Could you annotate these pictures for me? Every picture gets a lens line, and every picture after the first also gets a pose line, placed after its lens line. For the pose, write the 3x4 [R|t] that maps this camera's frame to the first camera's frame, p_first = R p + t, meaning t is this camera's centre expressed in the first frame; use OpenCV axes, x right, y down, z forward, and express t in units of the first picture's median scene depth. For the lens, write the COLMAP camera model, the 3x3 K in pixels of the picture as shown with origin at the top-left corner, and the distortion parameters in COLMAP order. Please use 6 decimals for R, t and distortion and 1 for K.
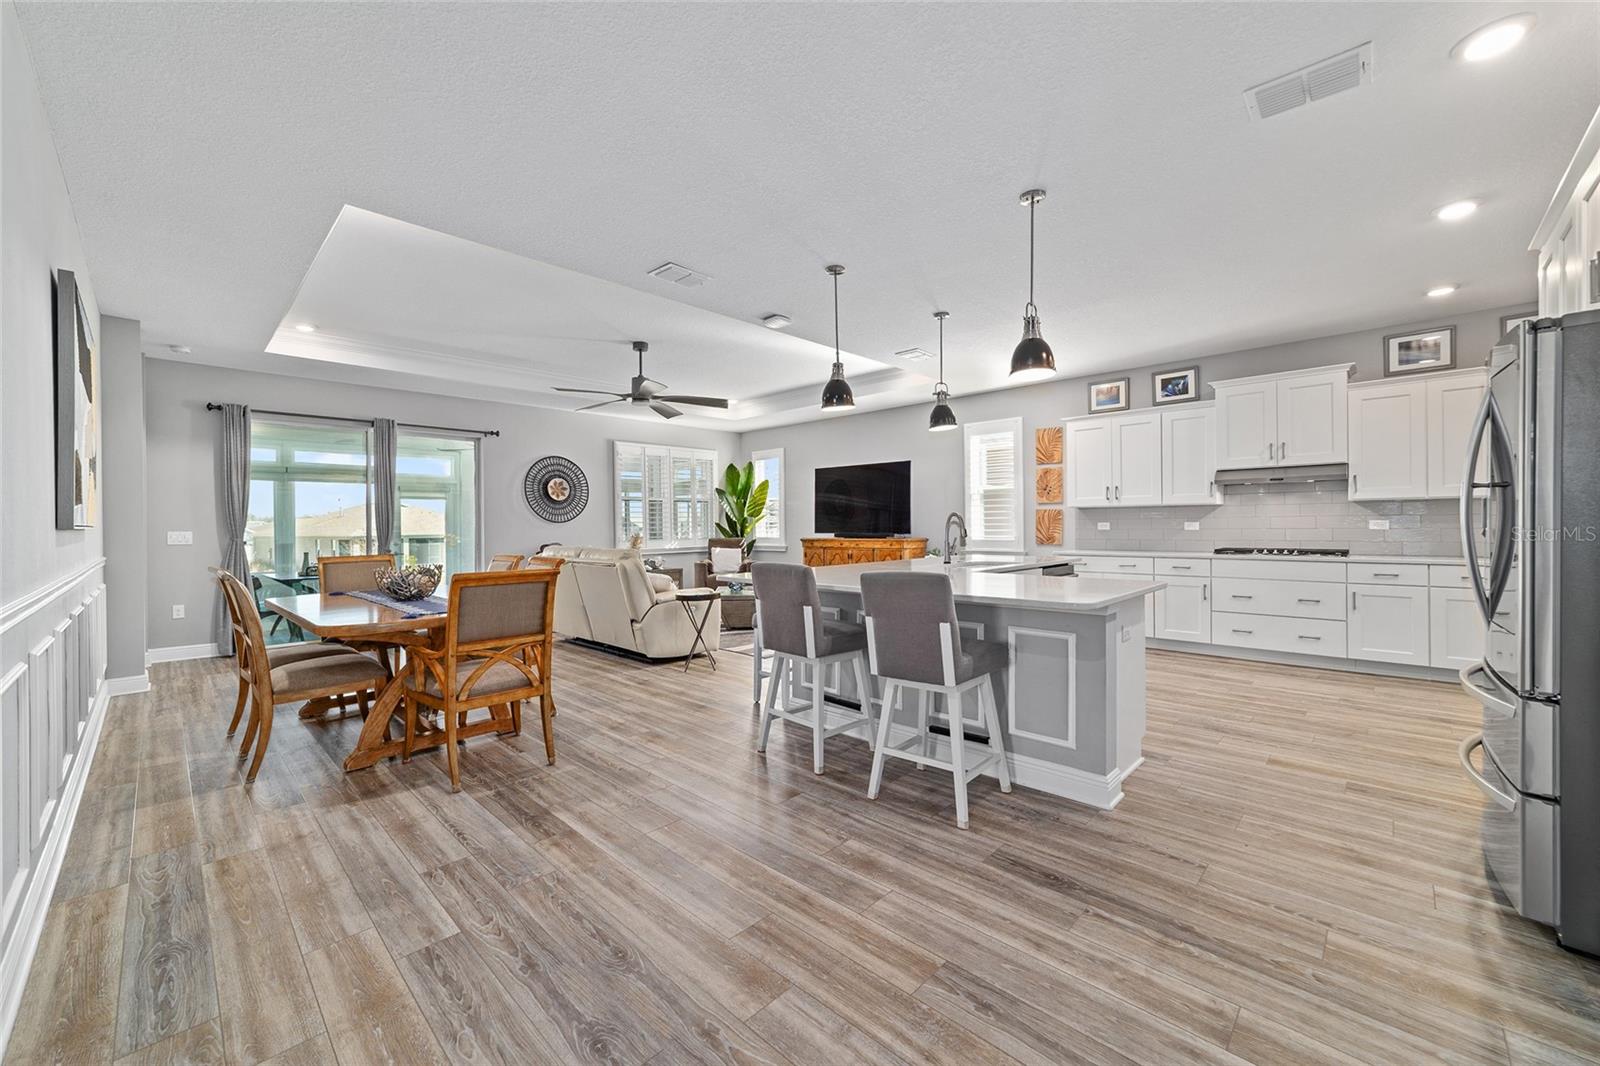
lens RADIAL K [[614.5, 0, 793.3], [0, 614.5, 530.8], [0, 0, 1]] dist [-0.005625, 0.000276]
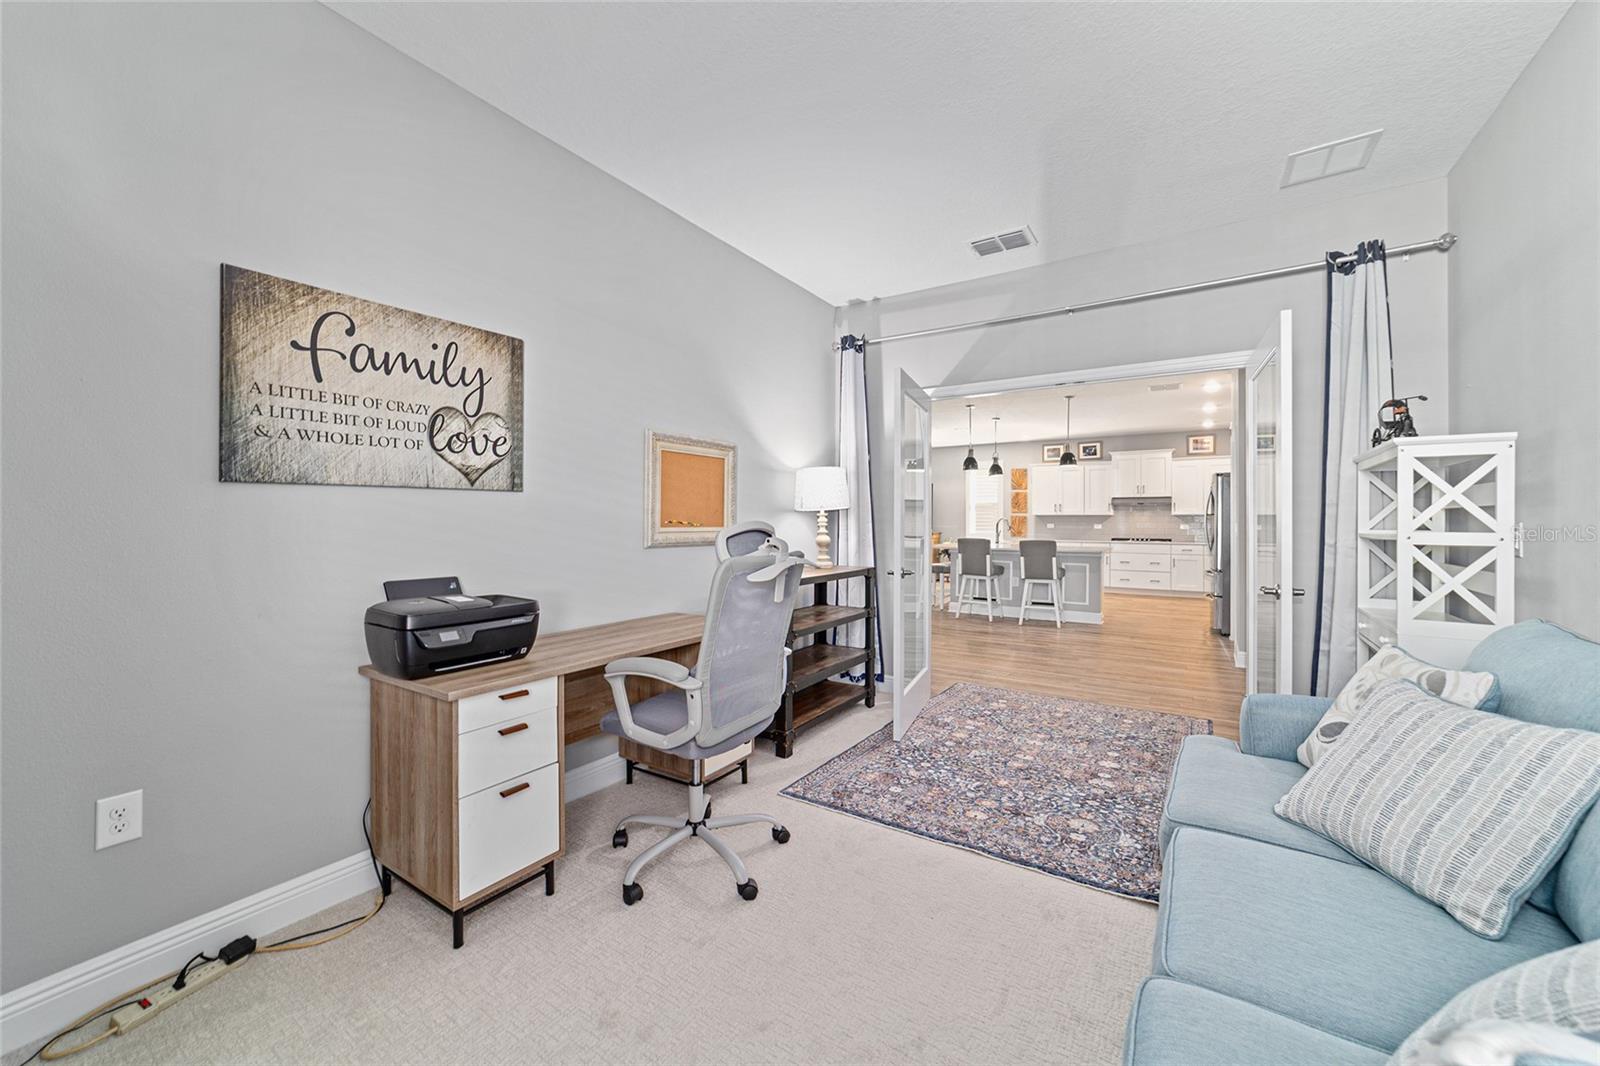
lens RADIAL K [[614.5, 0, 790.2], [0, 614.5, 522.9], [0, 0, 1]] dist [-0.005625, 0.000276]
pose [[0.982321, 0.014244, 0.186661, -0.564976], [-0.012263, 0.999856, -0.011760, 0.013485], [-0.186802, 0.009263, 0.982354, -0.602003]]
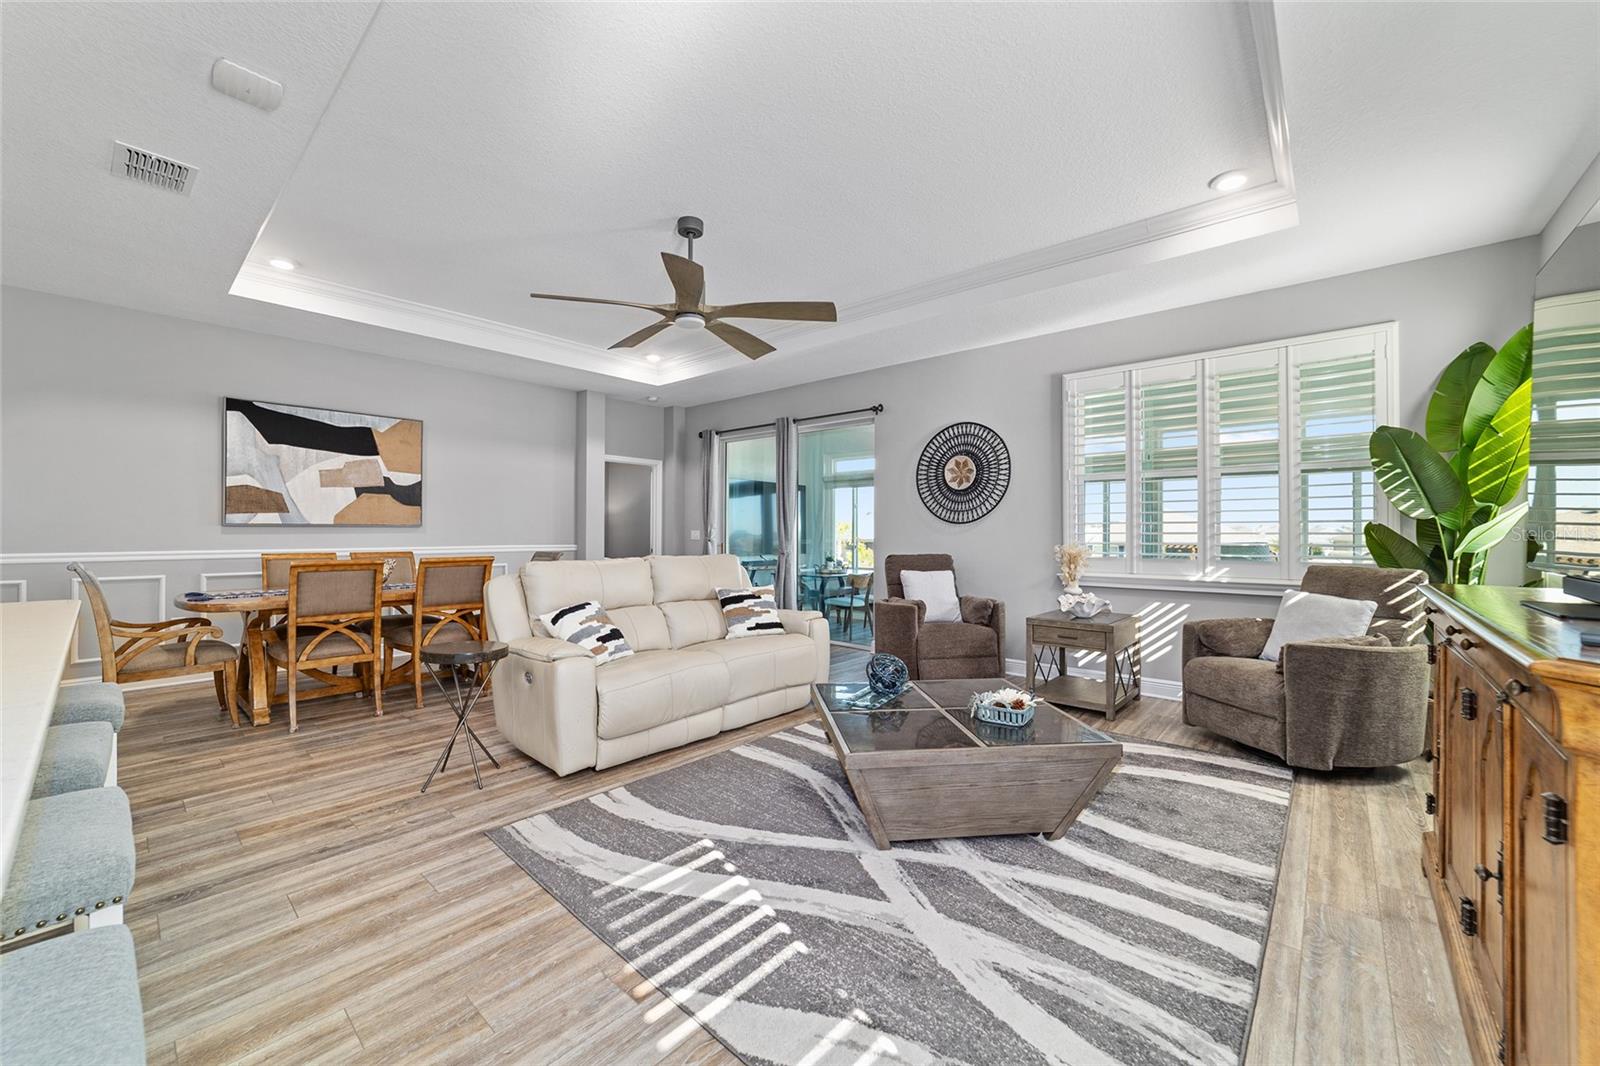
lens RADIAL K [[614.5, 0, 796.2], [0, 614.5, 526.1], [0, 0, 1]] dist [-0.005625, 0.000276]
pose [[0.050102, 0.002128, -0.998742, 0.331894], [-0.016957, 0.999855, 0.001280, -0.011070], [0.998600, 0.016871, 0.050131, 1.009164]]
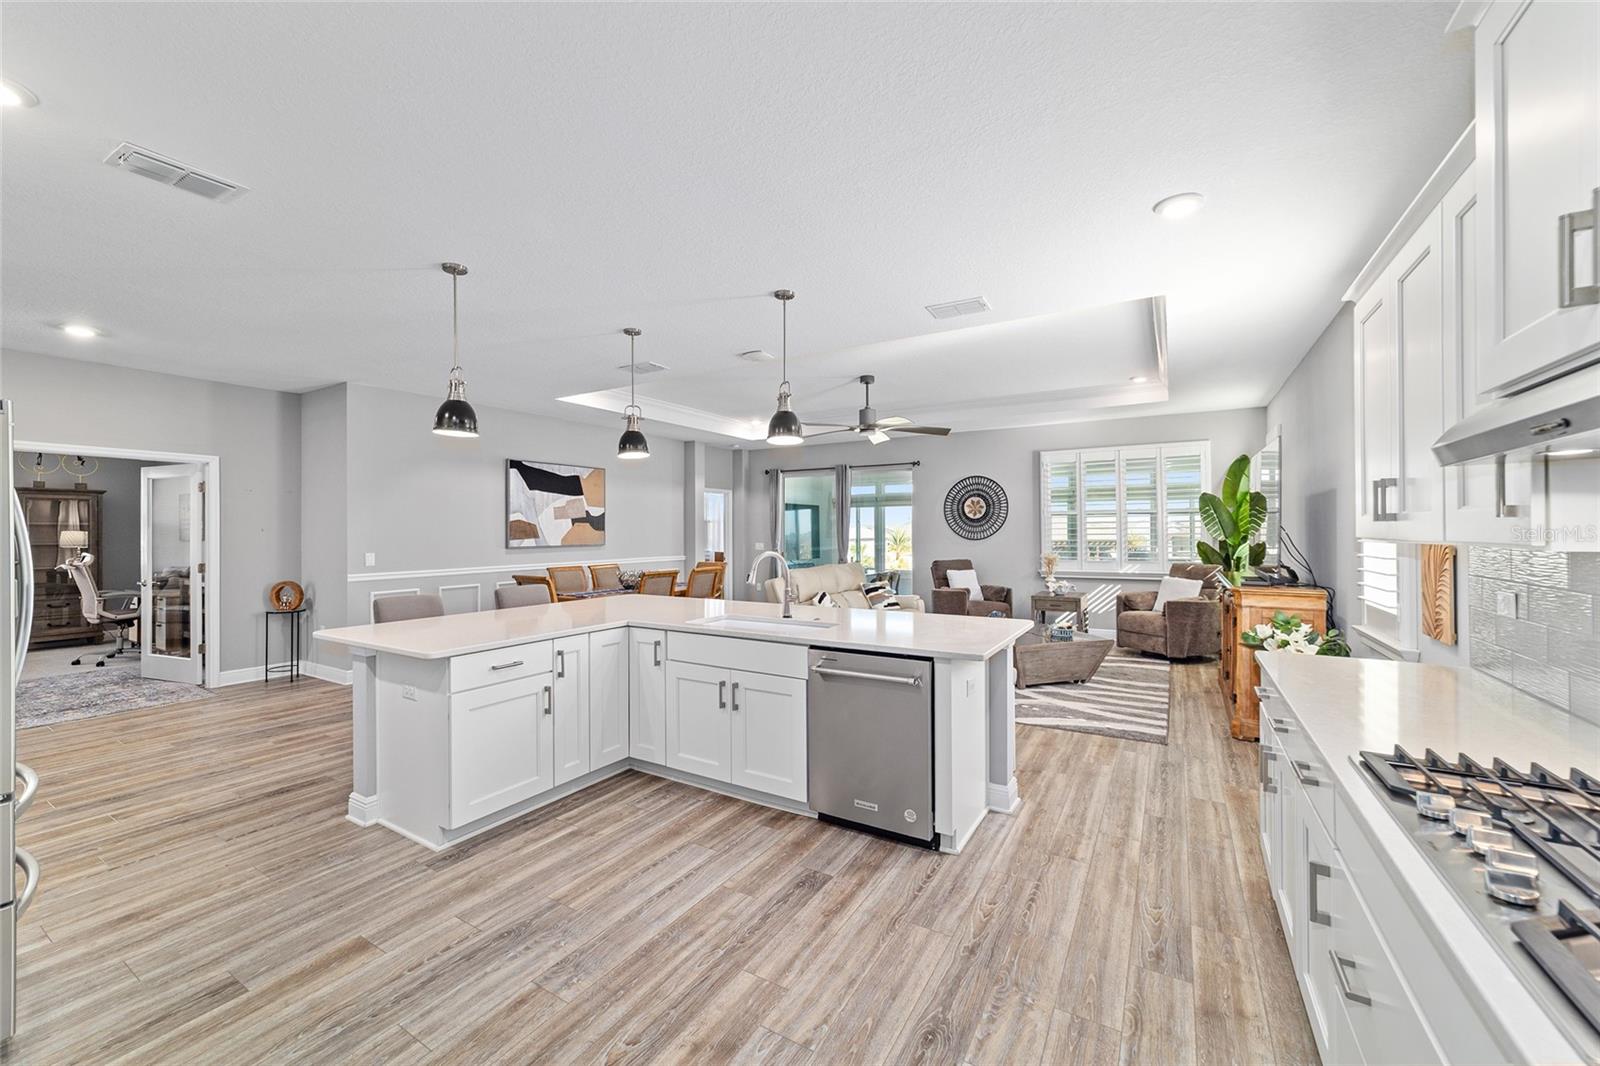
lens RADIAL K [[614.5, 0, 799.5], [0, 614.5, 530.3], [0, 0, 1]] dist [-0.005625, 0.000276]
pose [[0.240883, 0.007563, -0.970525, 0.703956], [-0.010523, 0.999931, 0.005180, -0.040779], [0.970497, 0.008965, 0.240946, 0.590948]]
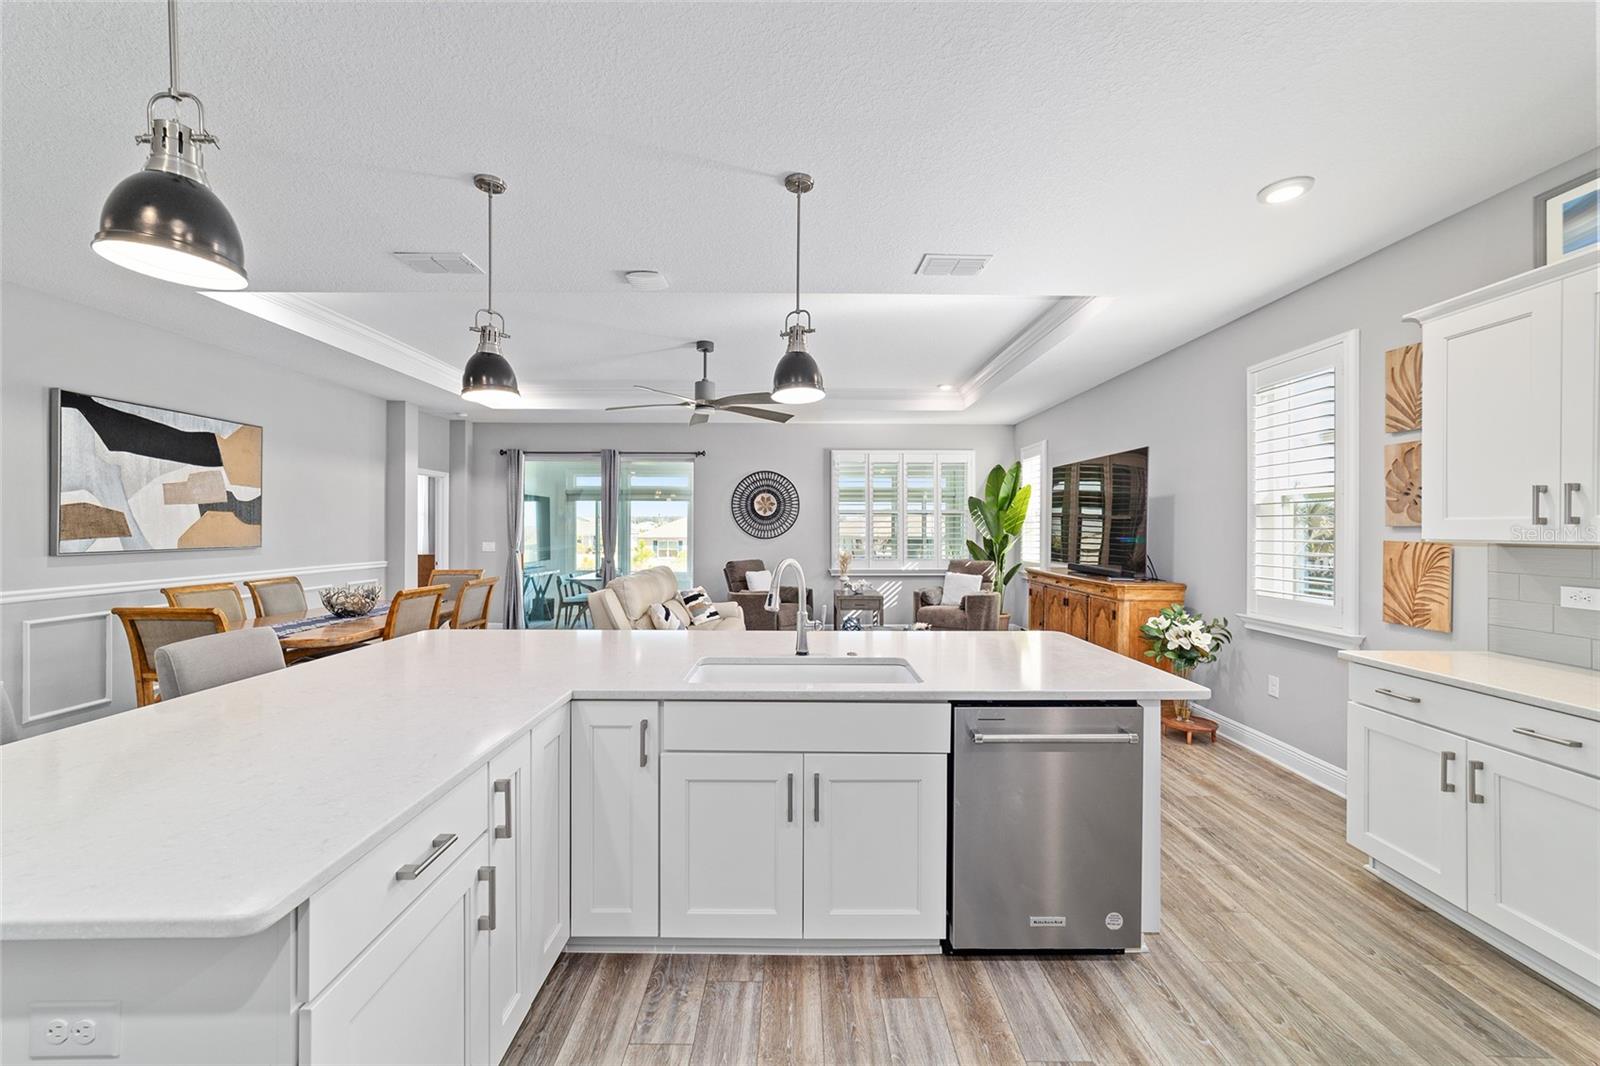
lens RADIAL K [[614.5, 0, 801.5], [0, 614.5, 524.9], [0, 0, 1]] dist [-0.005625, 0.000276]
pose [[0.705155, 0.008515, -0.709003, 0.444176], [-0.019753, 0.999776, -0.007638, -0.036921], [0.708778, 0.019391, 0.705165, 0.449469]]
